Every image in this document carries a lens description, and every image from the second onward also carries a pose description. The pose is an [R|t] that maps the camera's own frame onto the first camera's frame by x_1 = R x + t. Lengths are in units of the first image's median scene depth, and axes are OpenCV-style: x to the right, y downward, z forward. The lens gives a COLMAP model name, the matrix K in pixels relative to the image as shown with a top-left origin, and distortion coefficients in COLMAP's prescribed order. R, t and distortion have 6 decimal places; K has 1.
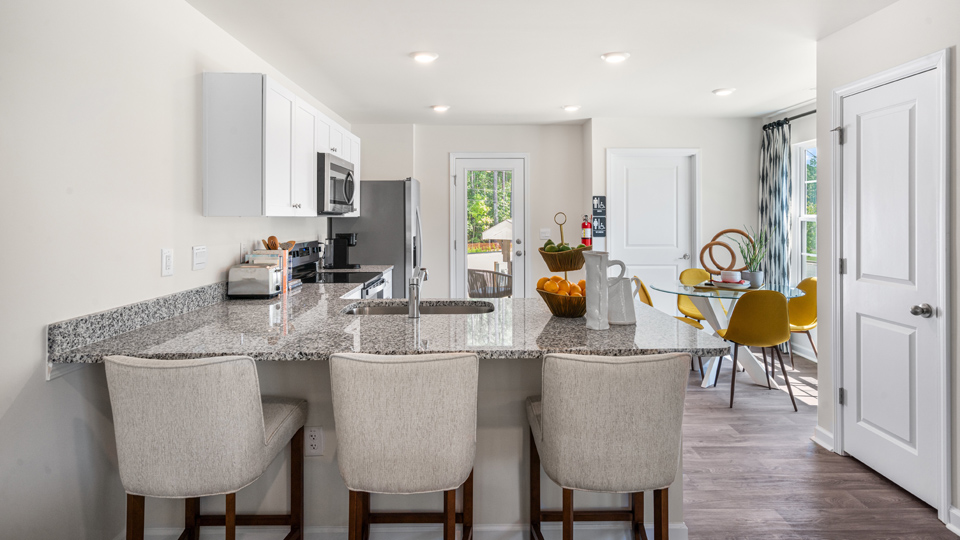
lens RADIAL K [[533.1, 0, 485.0], [0, 533.1, 216.3], [0, 0, 1]] dist [0.001241, 0.000633]
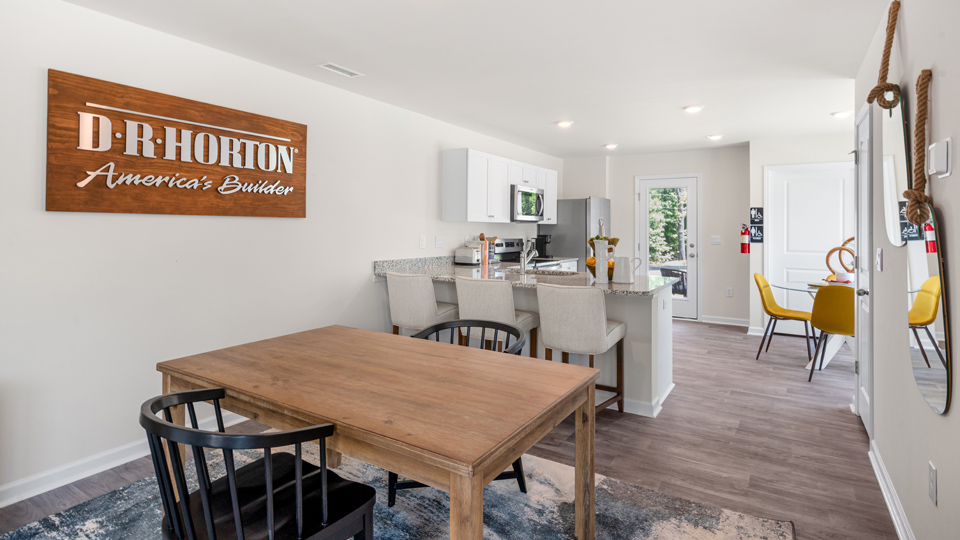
lens RADIAL K [[501.9, 0, 471.7], [0, 501.9, 223.7], [0, 0, 1]] dist [0.001434, 0.000394]
pose [[0.830973, 0.002453, -0.556307, 0.413953], [-0.008109, 0.999937, -0.007703, 0.014654], [0.556253, 0.010912, 0.830941, -0.342175]]
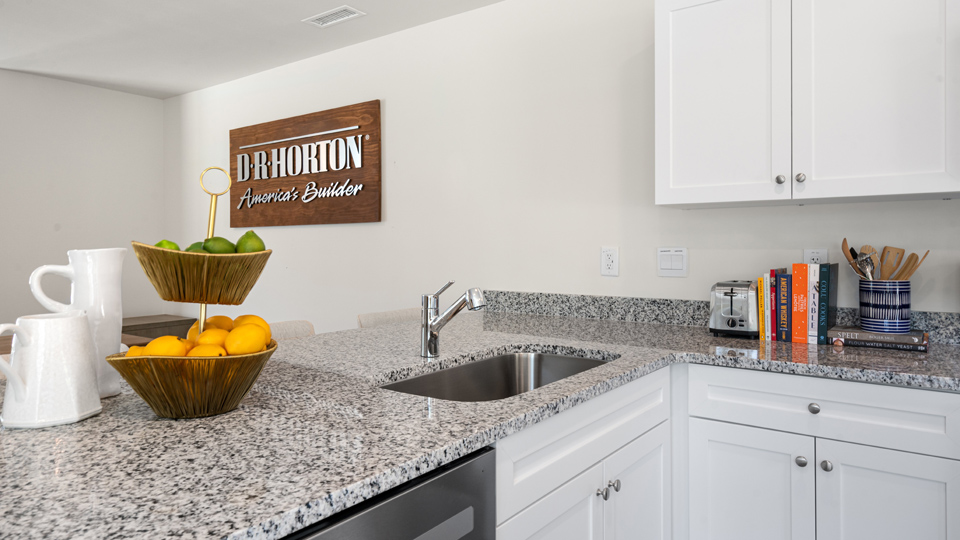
lens RADIAL K [[613.5, 0, 482.9], [0, 613.5, 249.3], [0, 0, 1]] dist [0.005767, 0.001116]
pose [[-0.611739, 0.006251, -0.791035, 0.238814], [0.005007, 0.999979, 0.004029, 0.034565], [0.791044, -0.001496, -0.611758, 0.877592]]
